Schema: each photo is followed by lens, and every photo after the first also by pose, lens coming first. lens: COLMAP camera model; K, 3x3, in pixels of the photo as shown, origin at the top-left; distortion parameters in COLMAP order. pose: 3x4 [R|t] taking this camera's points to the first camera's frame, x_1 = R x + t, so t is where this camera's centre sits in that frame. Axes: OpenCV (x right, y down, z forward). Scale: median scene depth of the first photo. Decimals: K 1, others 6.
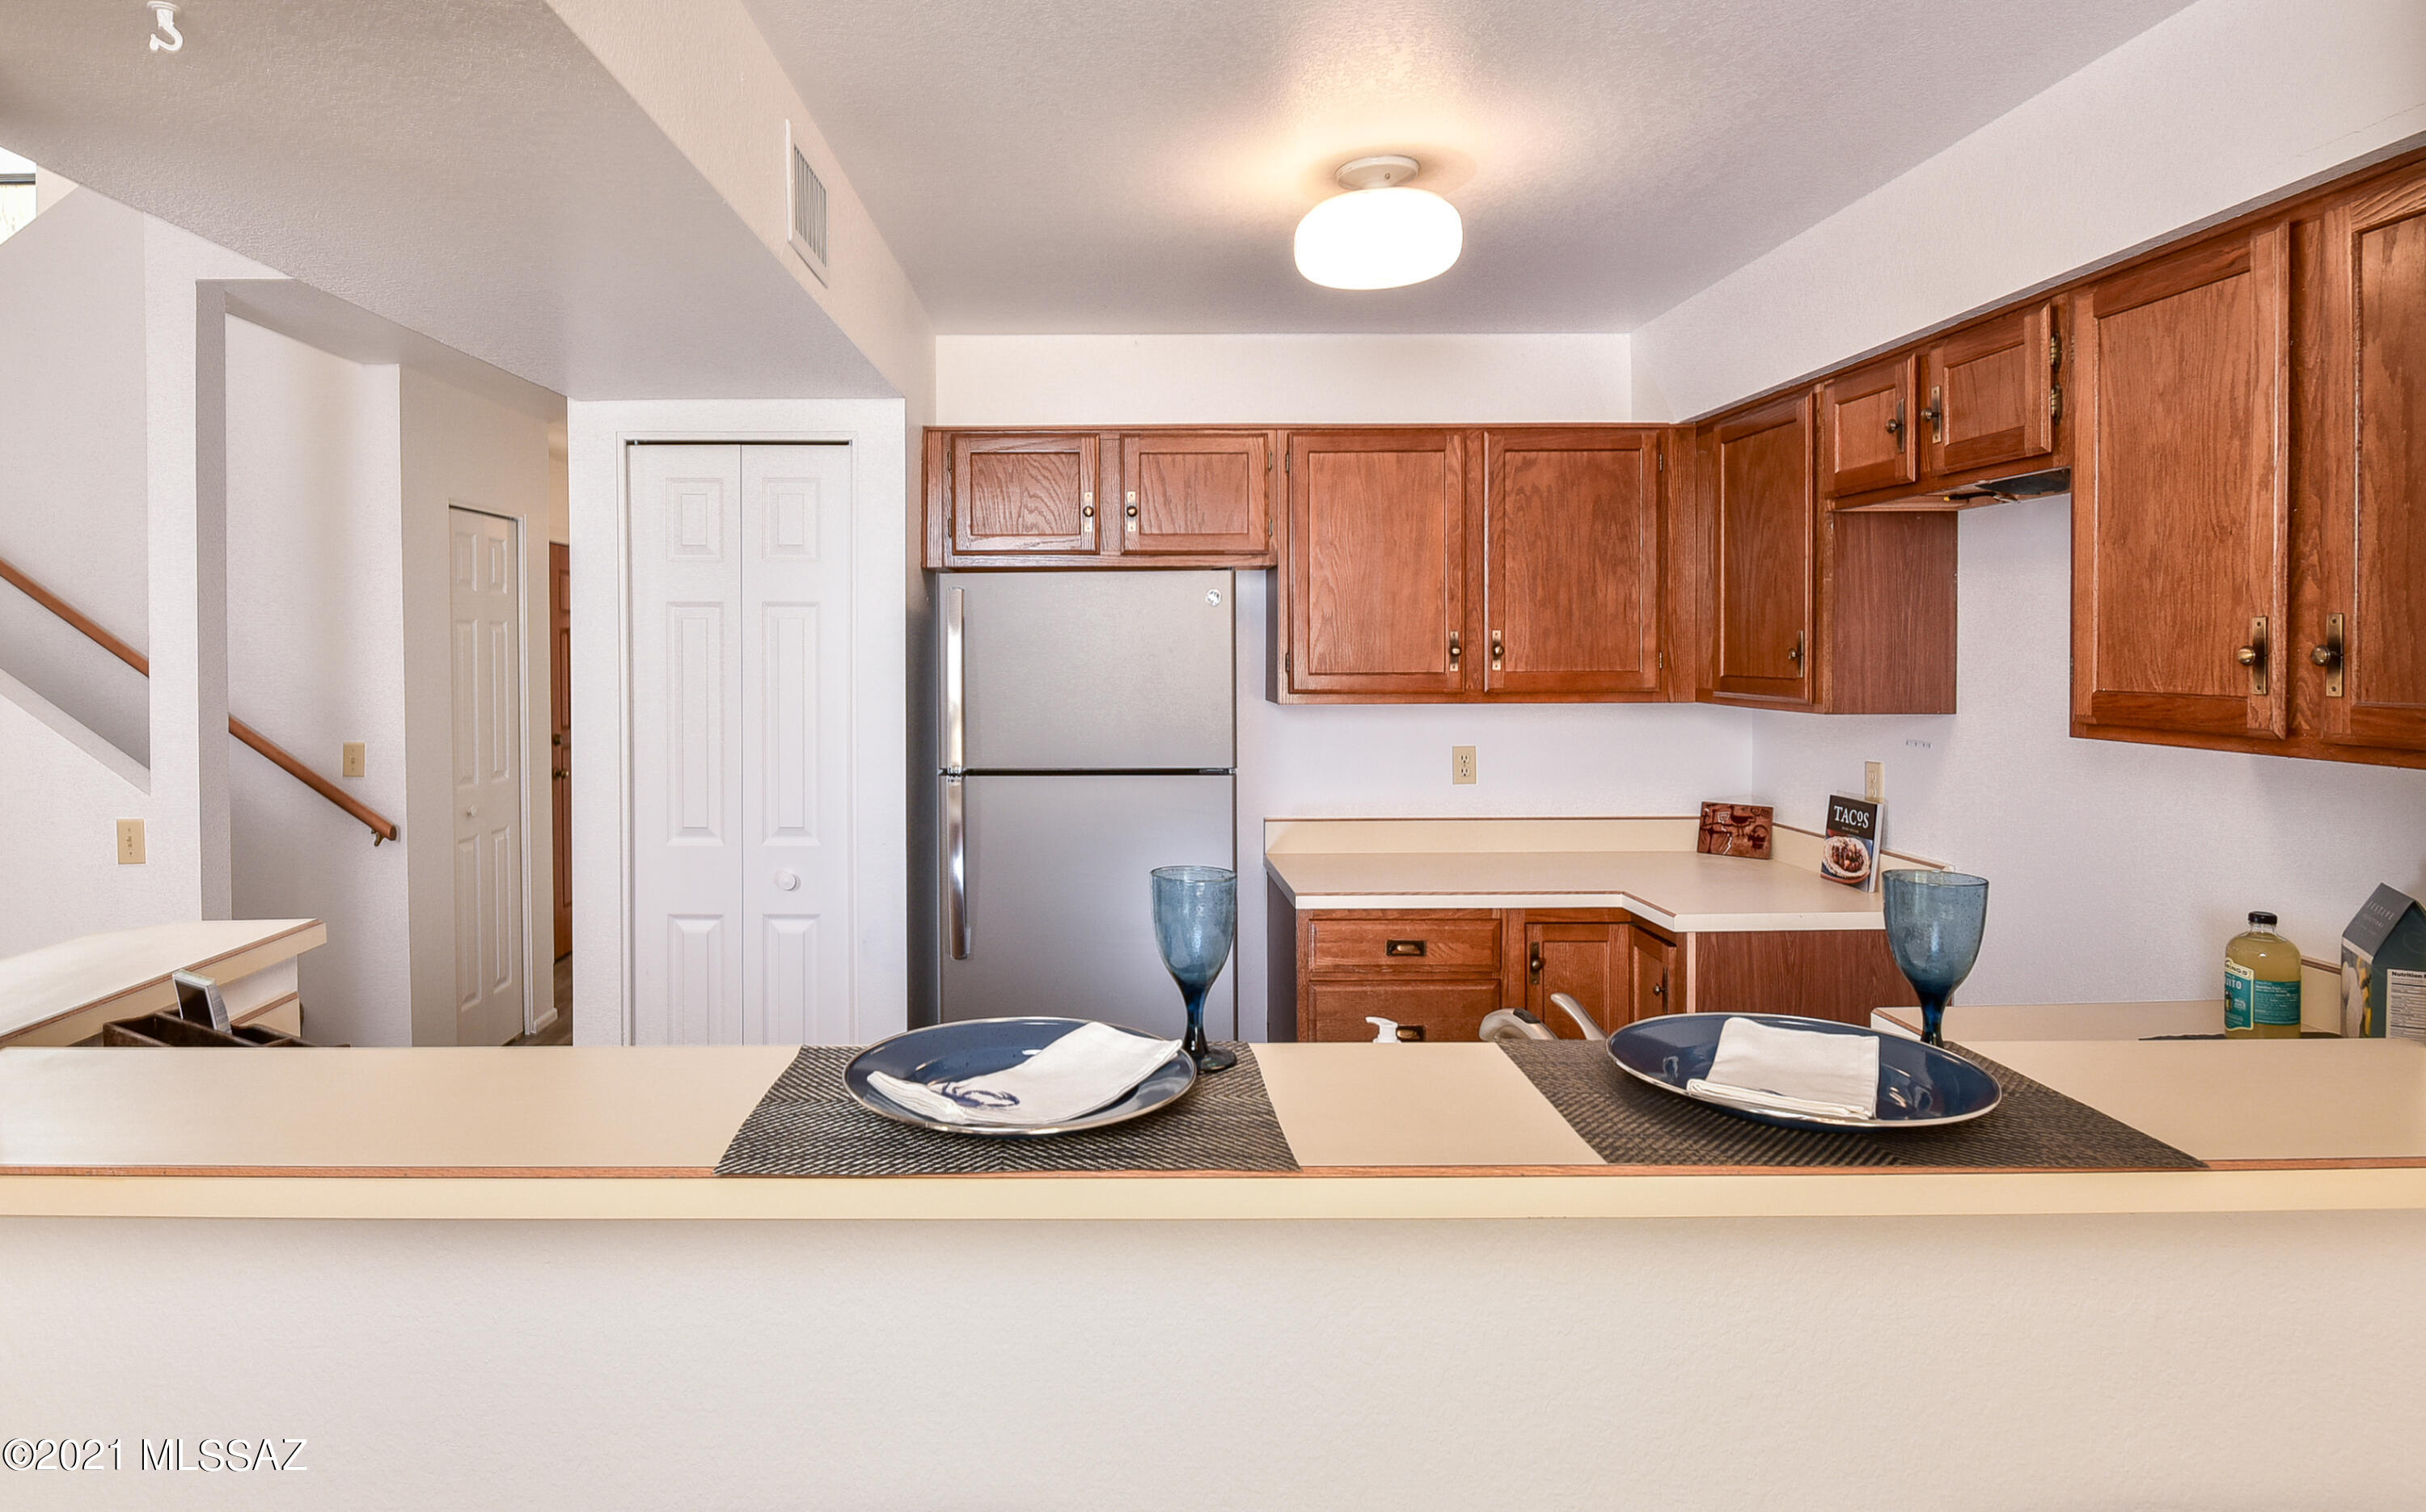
lens RADIAL K [[1418.0, 0, 1071.7], [0, 1418.0, 664.7], [0, 0, 1]] dist [0.000278, 0.000372]
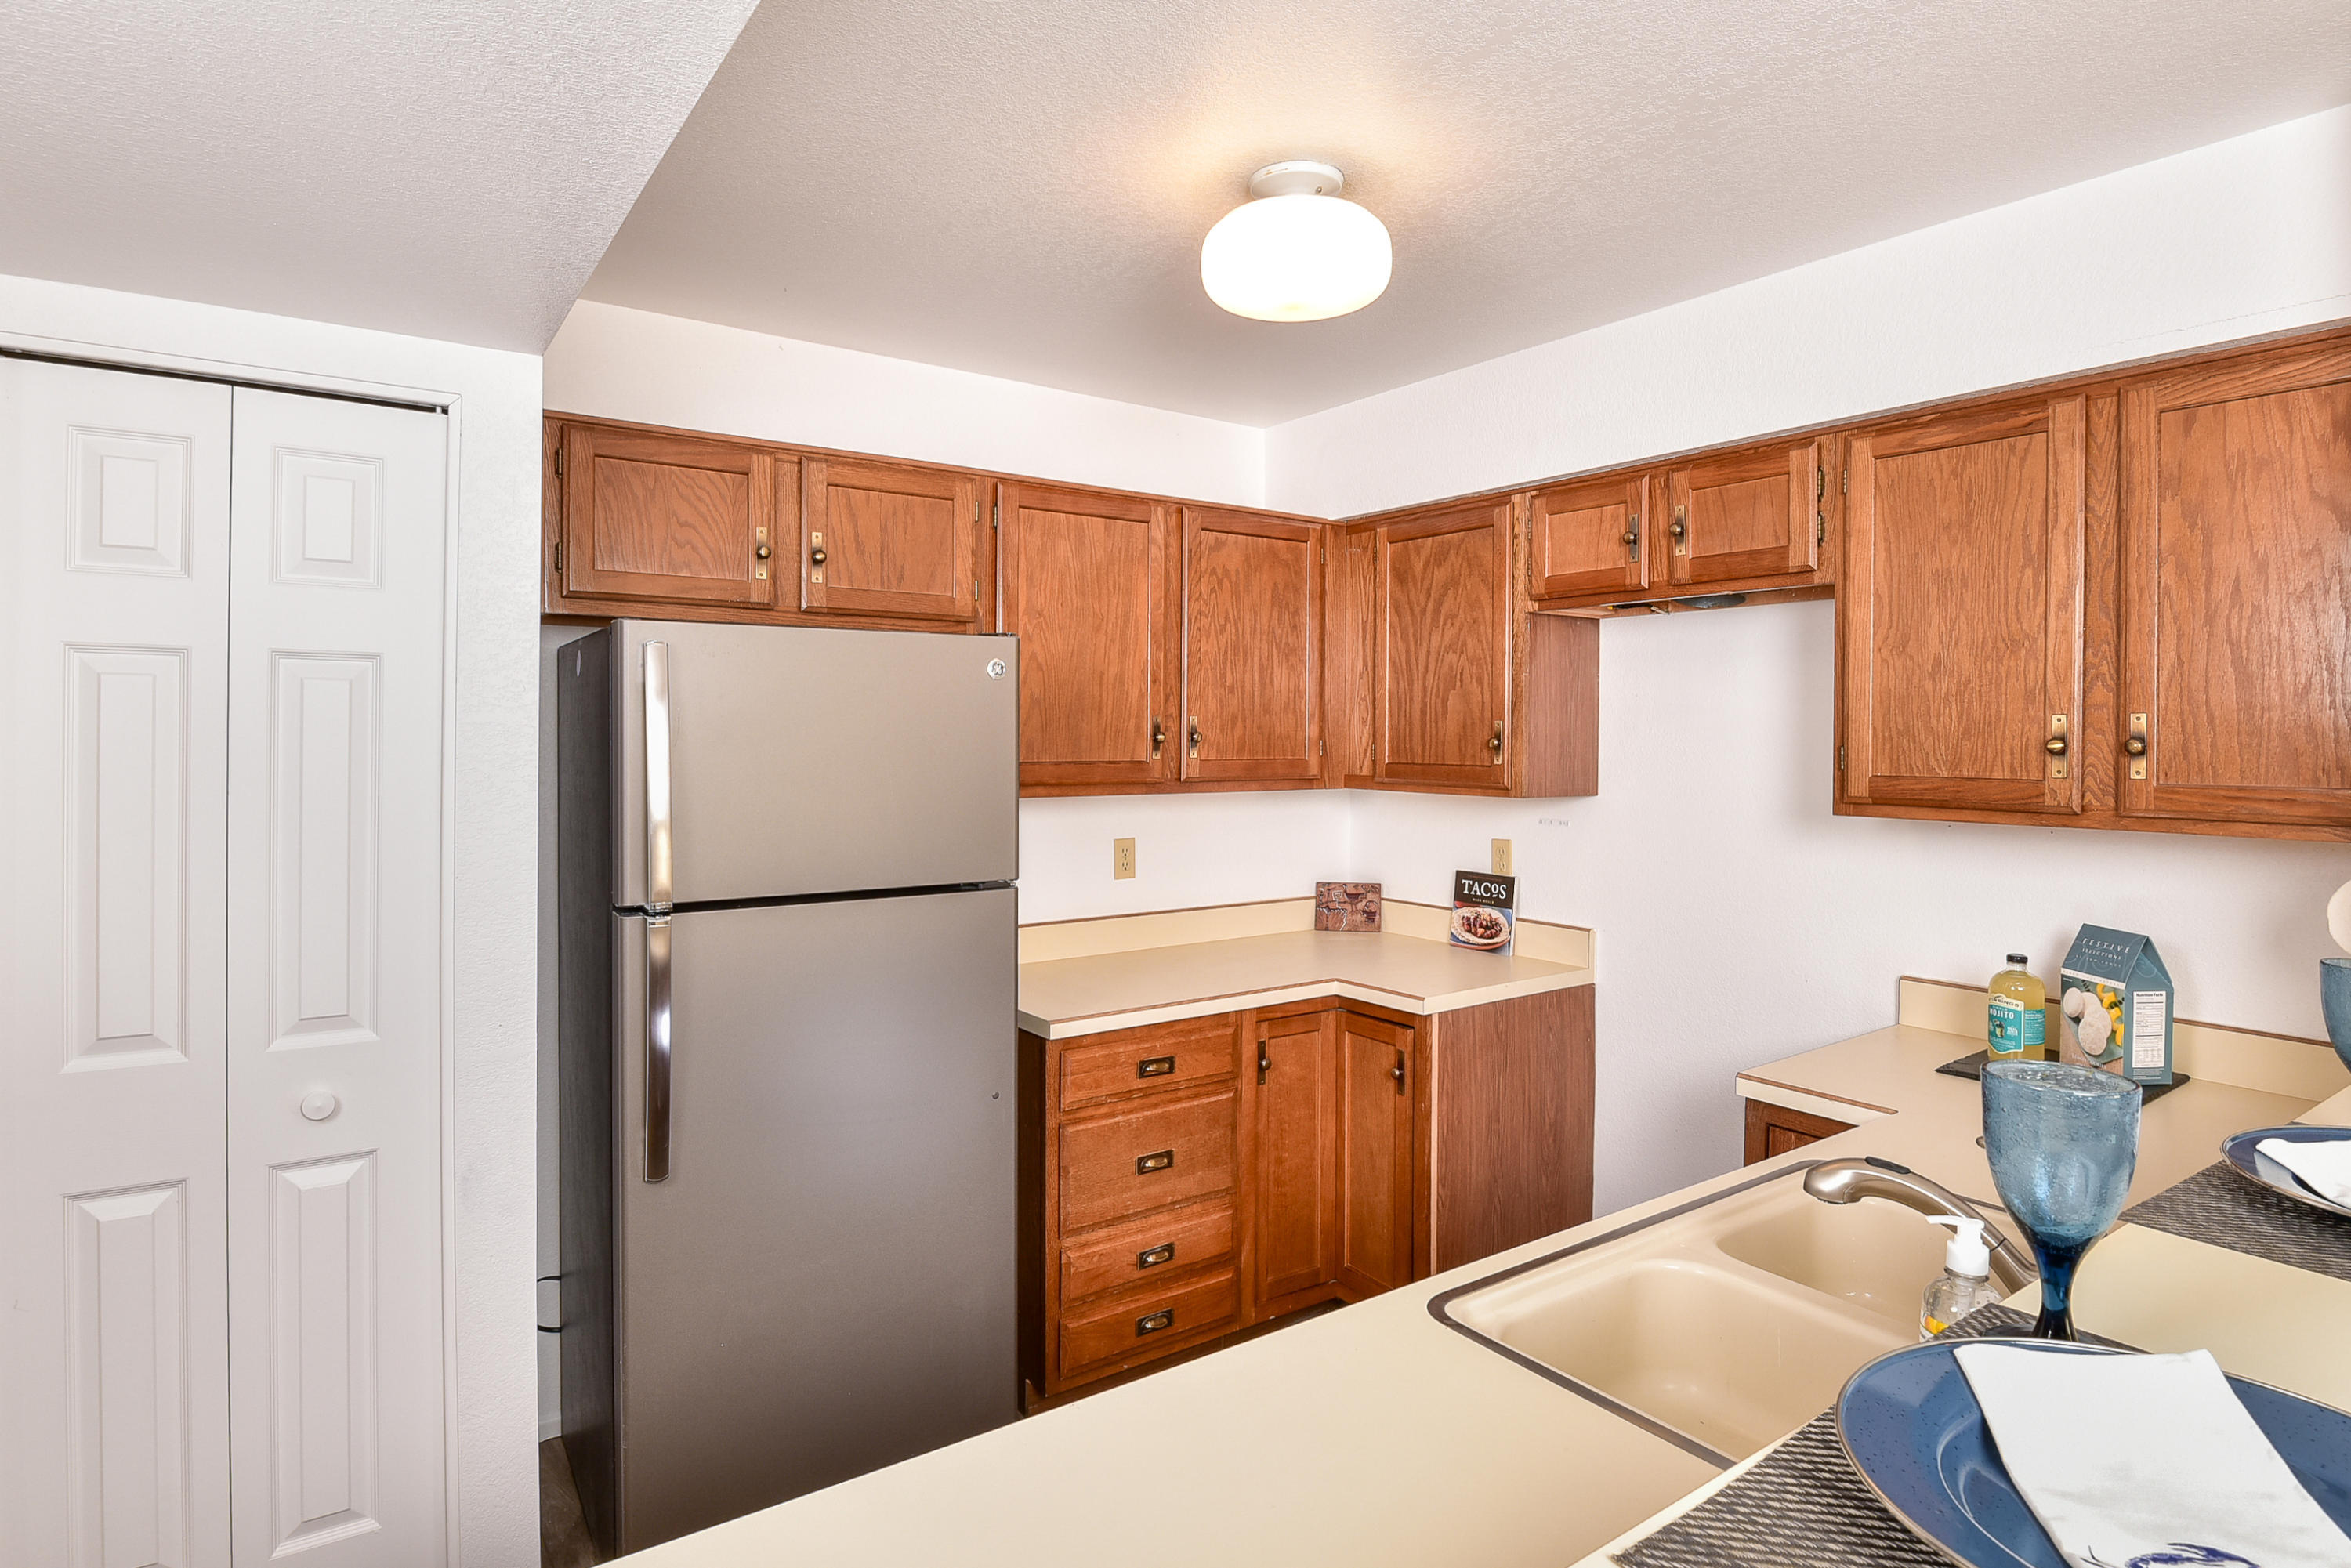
lens RADIAL K [[1317.7, 0, 1241.5], [0, 1317.7, 741.3], [0, 0, 1]] dist [-0.007140, -0.001944]
pose [[0.788452, 0.004406, 0.615081, -0.236777], [-0.000235, 0.999976, -0.006862, -0.001426], [-0.615096, 0.005266, 0.788434, 0.304368]]
